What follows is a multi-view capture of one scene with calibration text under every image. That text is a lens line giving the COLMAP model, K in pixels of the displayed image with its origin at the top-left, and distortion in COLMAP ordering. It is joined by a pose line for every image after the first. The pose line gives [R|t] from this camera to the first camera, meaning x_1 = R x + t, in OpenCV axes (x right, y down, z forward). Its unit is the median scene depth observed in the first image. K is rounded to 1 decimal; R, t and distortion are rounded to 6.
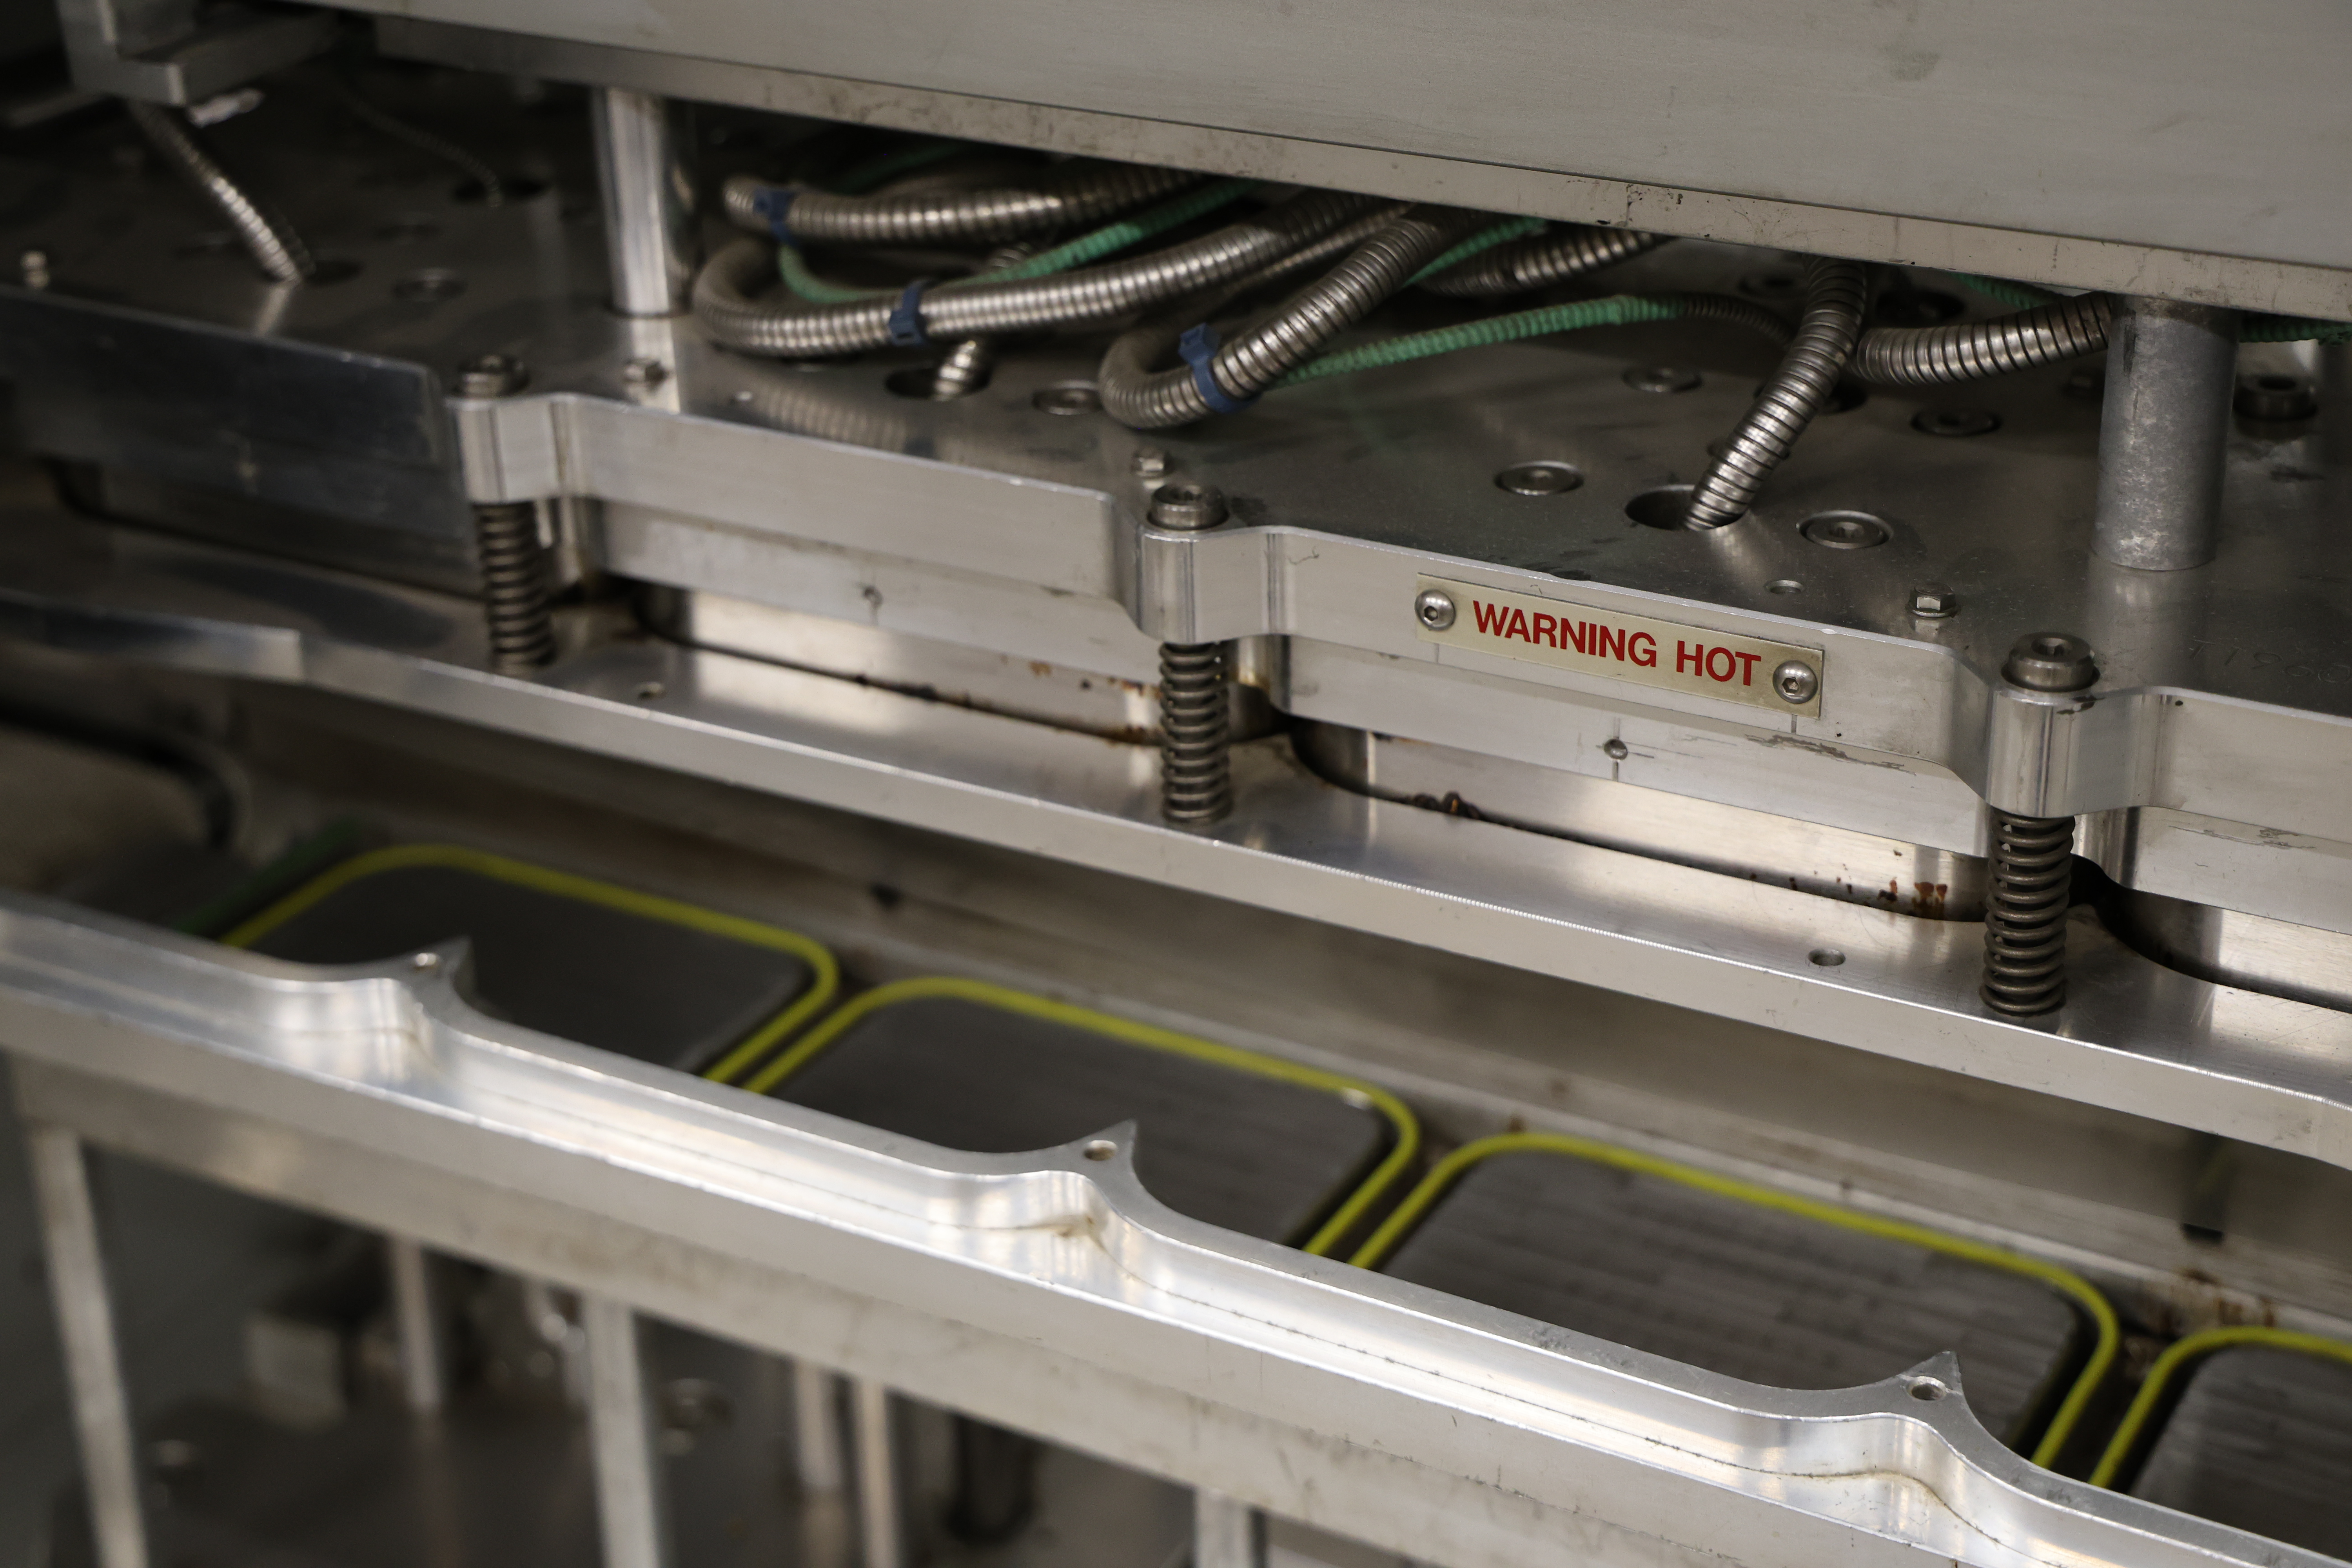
lens RADIAL K [[3764.4, 0, 1174.1], [0, 3764.4, 787.9], [0, 0, 1]] dist [0.067069, 0.000000]
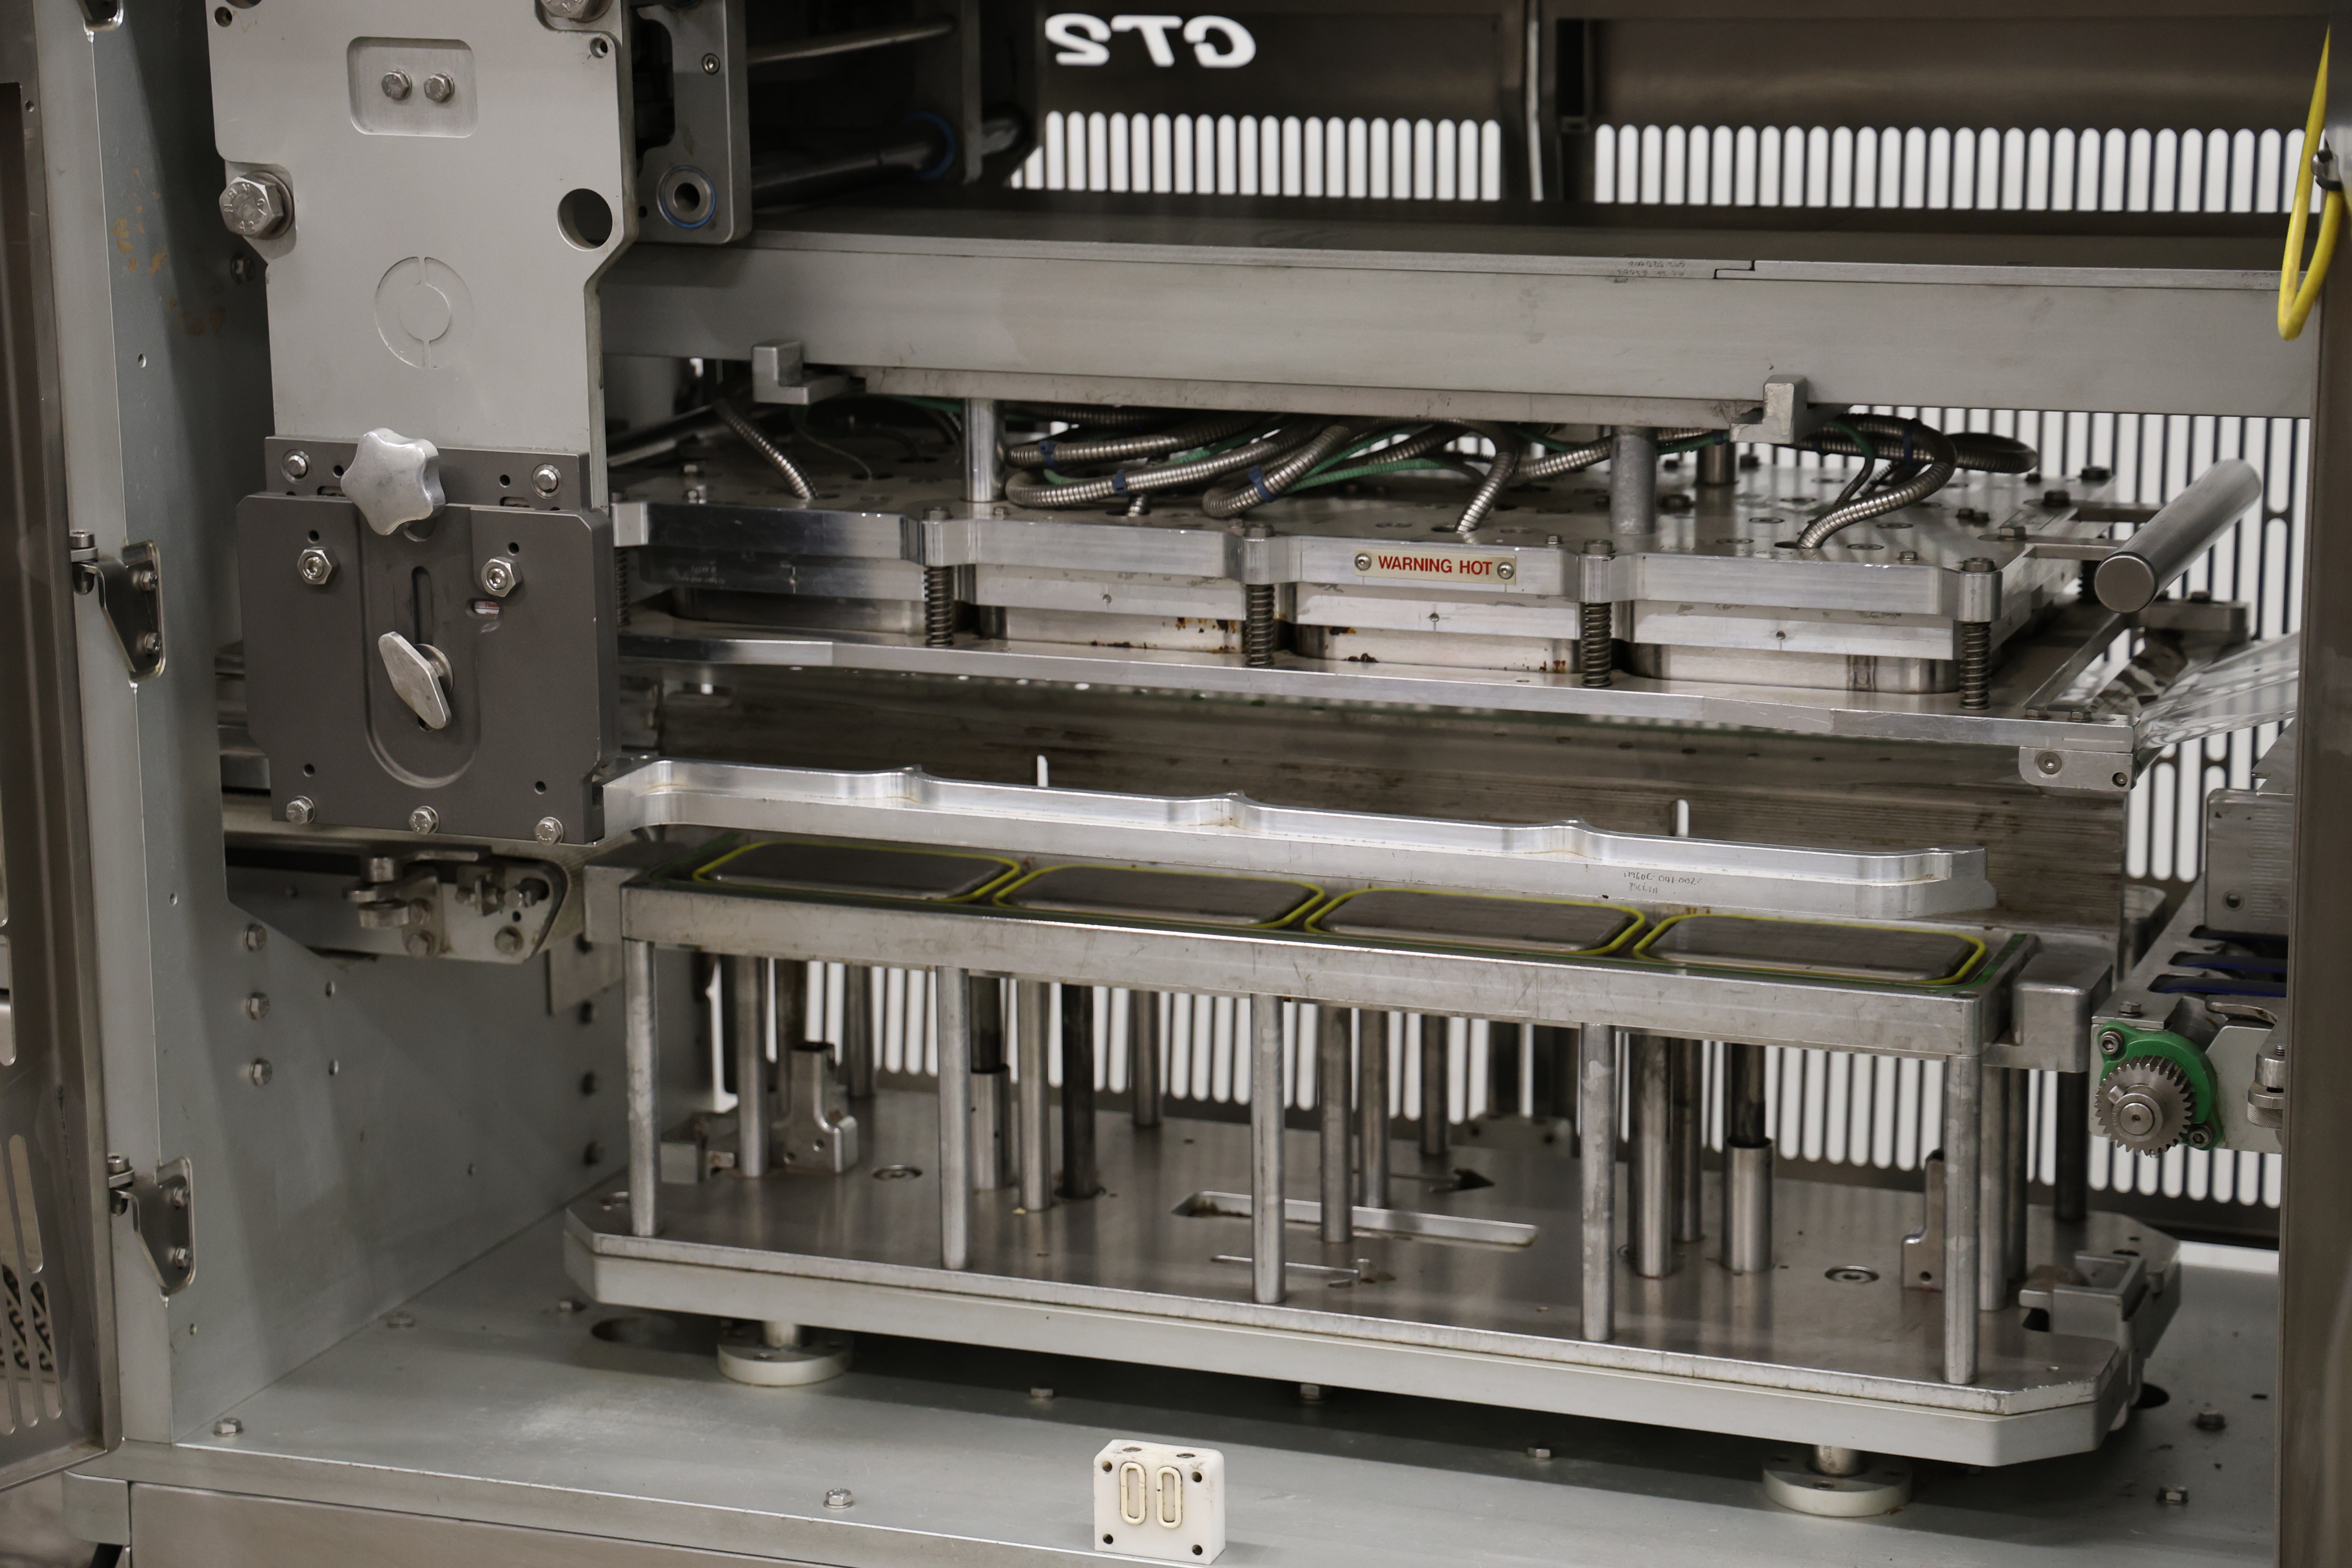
lens RADIAL K [[5101.2, 0, 1176.4], [0, 5101.2, 784.3], [0, 0, 1]] dist [-0.049664, 0.000000]
pose [[0.986247, -0.012358, 0.164814, -0.603500], [0.053583, 0.967248, -0.248115, 0.913904], [-0.156350, 0.253534, 0.954607, -2.160089]]
